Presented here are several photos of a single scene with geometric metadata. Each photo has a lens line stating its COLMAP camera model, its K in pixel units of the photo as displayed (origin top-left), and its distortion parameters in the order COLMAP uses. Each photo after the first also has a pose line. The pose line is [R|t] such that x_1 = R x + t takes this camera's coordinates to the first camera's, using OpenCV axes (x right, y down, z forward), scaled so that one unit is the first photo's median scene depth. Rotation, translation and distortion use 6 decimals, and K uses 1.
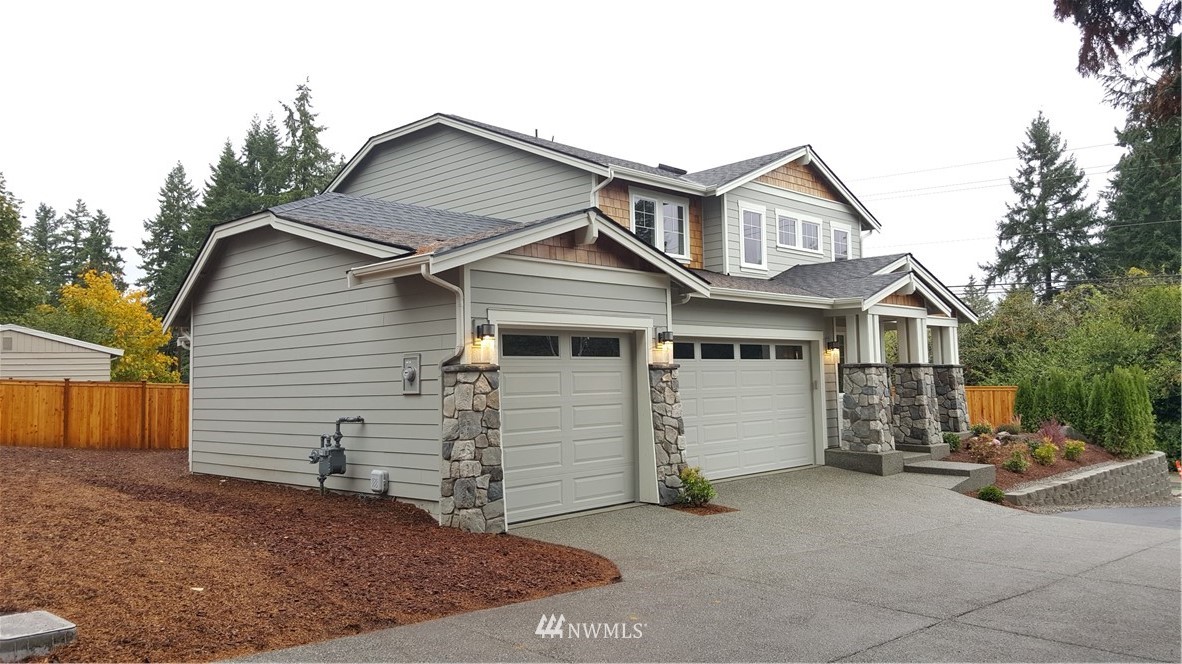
lens RADIAL K [[890.3, 0, 592.7], [0, 890.3, 318.4], [0, 0, 1]] dist [0.121811, -0.210949]
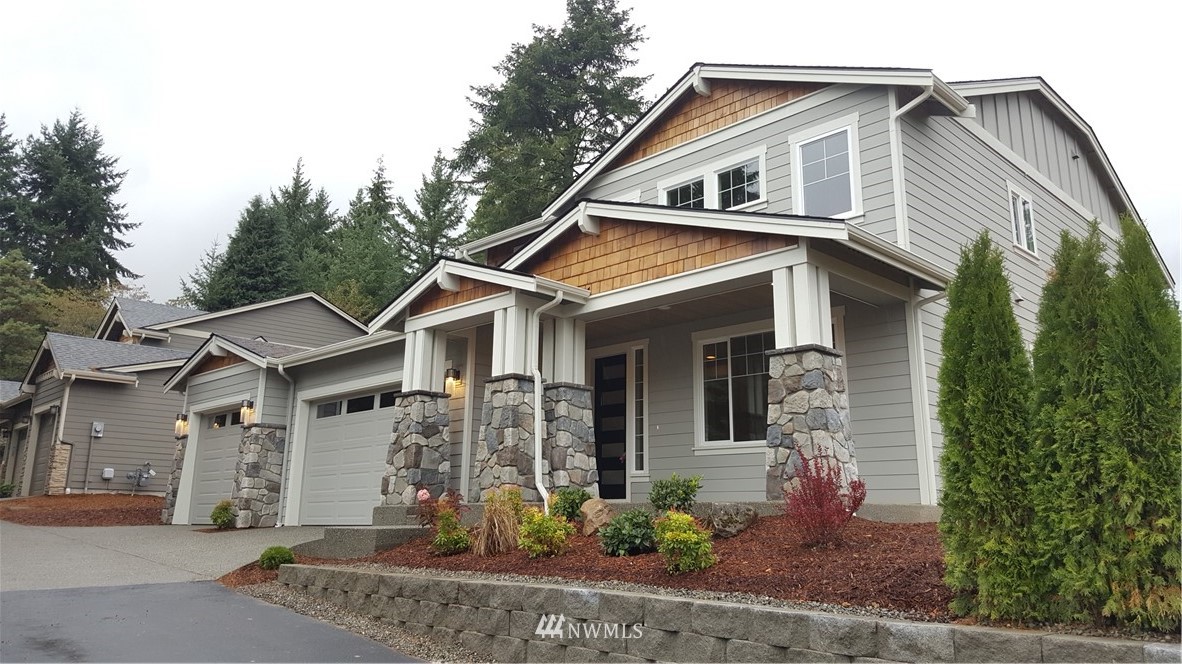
lens RADIAL K [[883.1, 0, 598.4], [0, 883.1, 316.5], [0, 0, 1]] dist [0.138650, -0.200670]
pose [[-0.016906, -0.207510, -0.978087, 0.426684], [0.061961, 0.976129, -0.208166, 0.062096], [0.997935, -0.064122, -0.003644, 0.460455]]
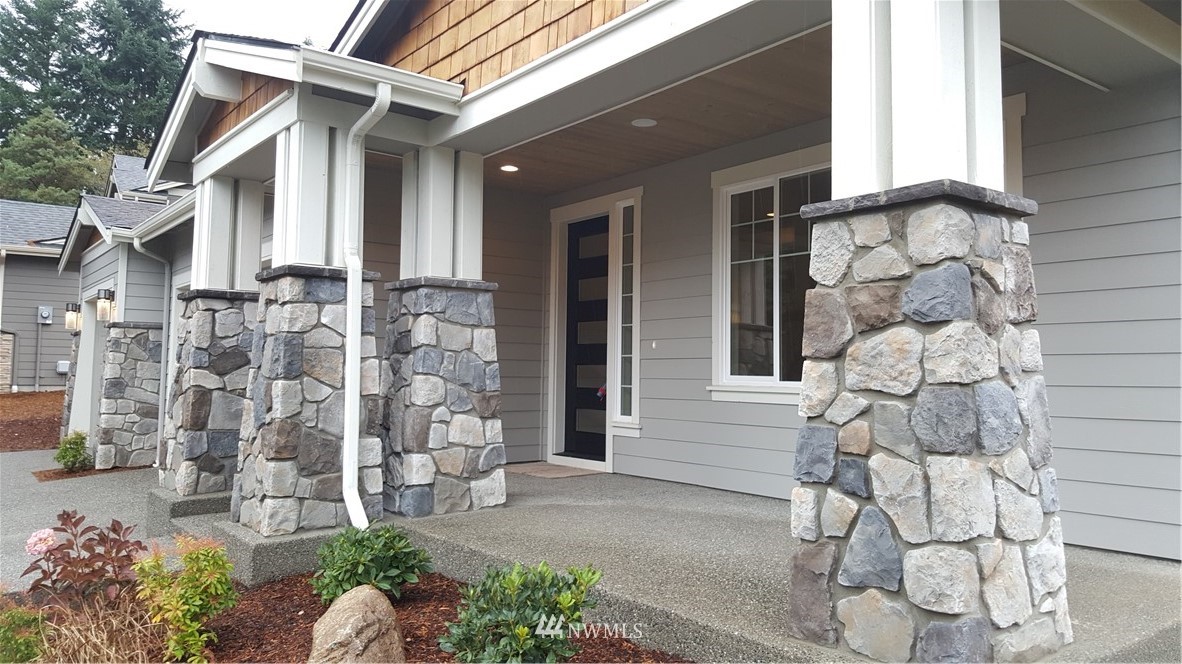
lens RADIAL K [[883.1, 0, 598.4], [0, 883.1, 316.5], [0, 0, 1]] dist [0.138650, -0.200670]
pose [[-0.156540, -0.044751, -0.986657, 0.282481], [0.063296, 0.996465, -0.055238, 0.039006], [0.985641, -0.071099, -0.153154, 0.495615]]
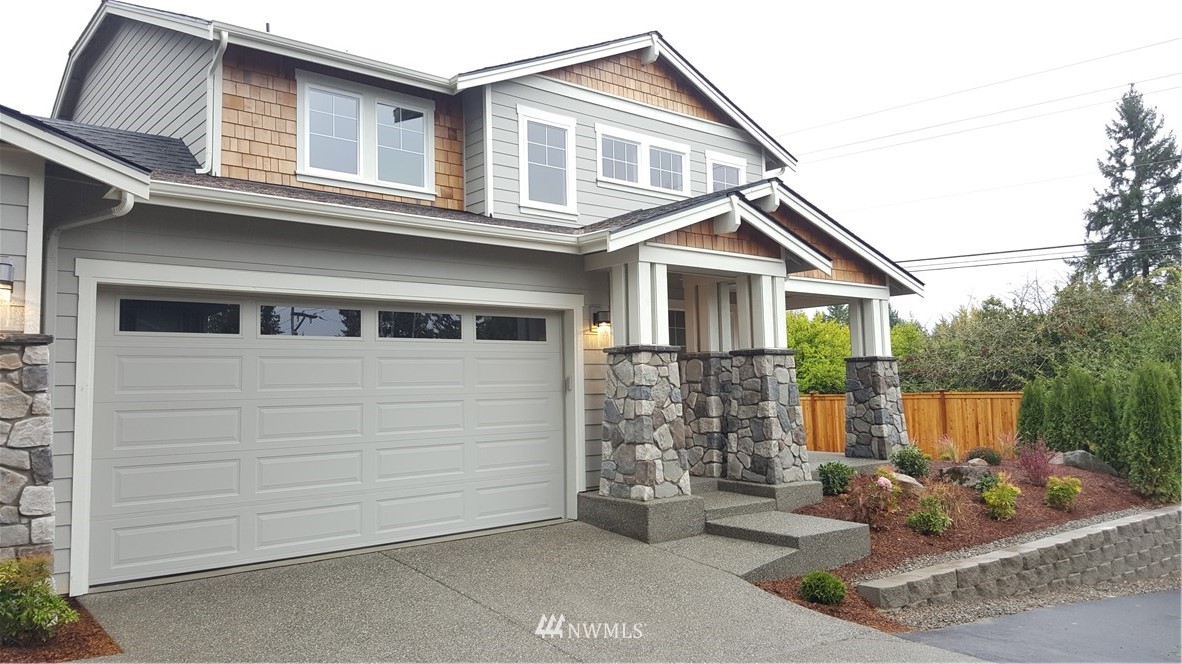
lens RADIAL K [[883.1, 0, 598.4], [0, 883.1, 316.5], [0, 0, 1]] dist [0.138650, -0.200670]
pose [[0.995015, -0.010811, -0.099134, 0.131365], [0.009111, 0.999804, -0.017592, 0.016021], [0.099304, 0.016602, 0.994919, 0.166734]]
